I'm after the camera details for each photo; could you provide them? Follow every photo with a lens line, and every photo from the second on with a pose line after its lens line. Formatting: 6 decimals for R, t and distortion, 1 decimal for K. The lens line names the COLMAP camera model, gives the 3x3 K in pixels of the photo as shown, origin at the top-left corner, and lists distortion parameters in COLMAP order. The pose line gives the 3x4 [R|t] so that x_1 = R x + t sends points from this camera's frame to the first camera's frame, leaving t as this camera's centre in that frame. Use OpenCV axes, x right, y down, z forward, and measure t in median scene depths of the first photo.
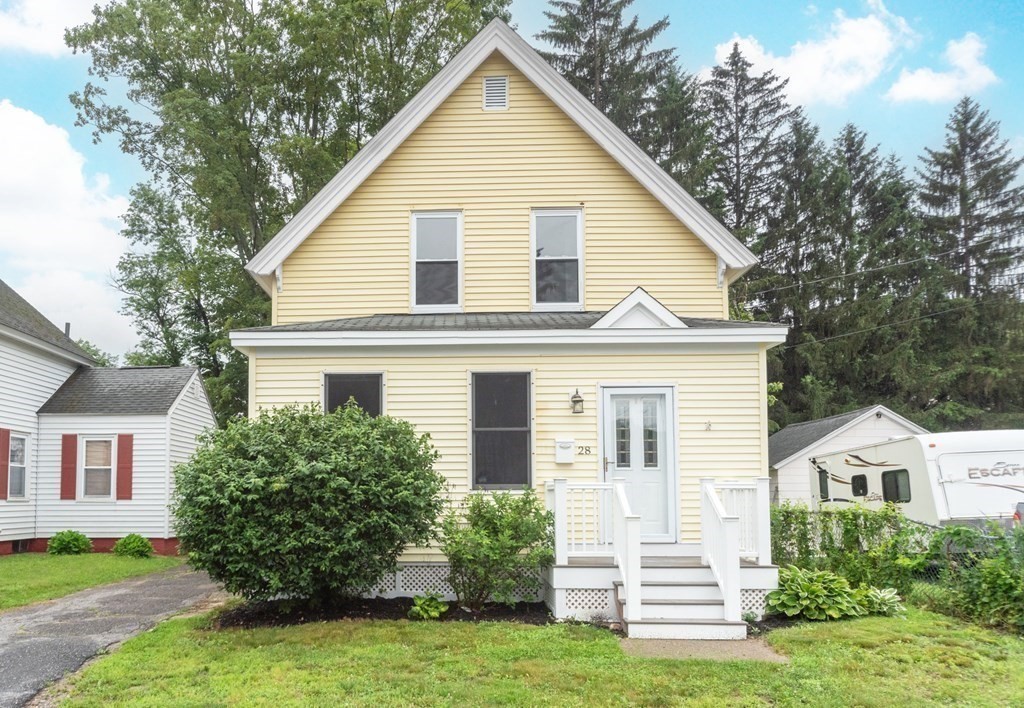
lens RADIAL K [[812.6, 0, 435.8], [0, 812.6, 432.2], [0, 0, 1]] dist [-0.007022, 0.018698]
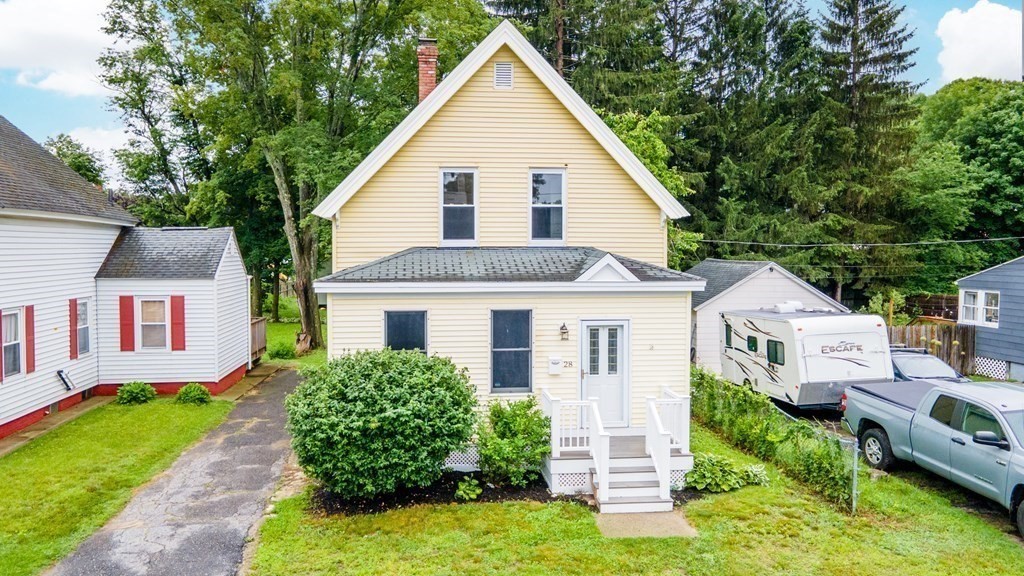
lens RADIAL K [[754.8, 0, 509.9], [0, 754.8, 262.7], [0, 0, 1]] dist [0.021465, 0.014976]
pose [[0.988088, 0.000769, 0.153887, -0.124401], [-0.016435, 0.994795, 0.100558, -0.286775], [-0.153009, -0.101889, 0.982958, -0.278951]]
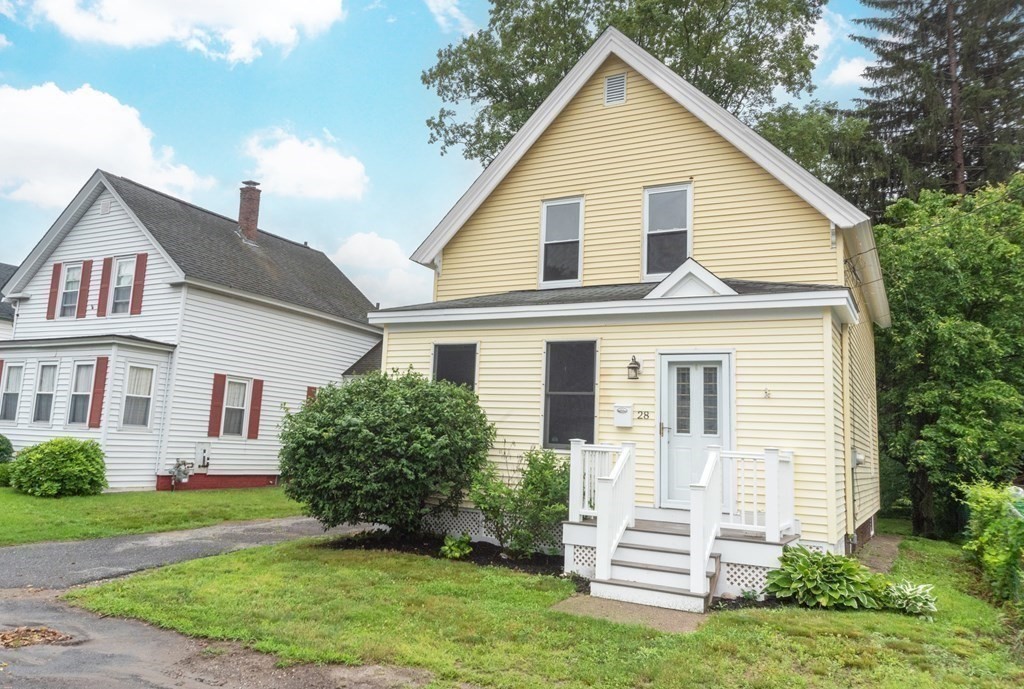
lens RADIAL K [[773.9, 0, 463.0], [0, 773.9, 298.9], [0, 0, 1]] dist [-0.012628, 0.005986]
pose [[0.884674, -0.039671, -0.464520, 0.440515], [-0.016759, 0.993023, -0.116723, -0.006051], [0.465910, 0.111046, 0.877836, 0.004796]]
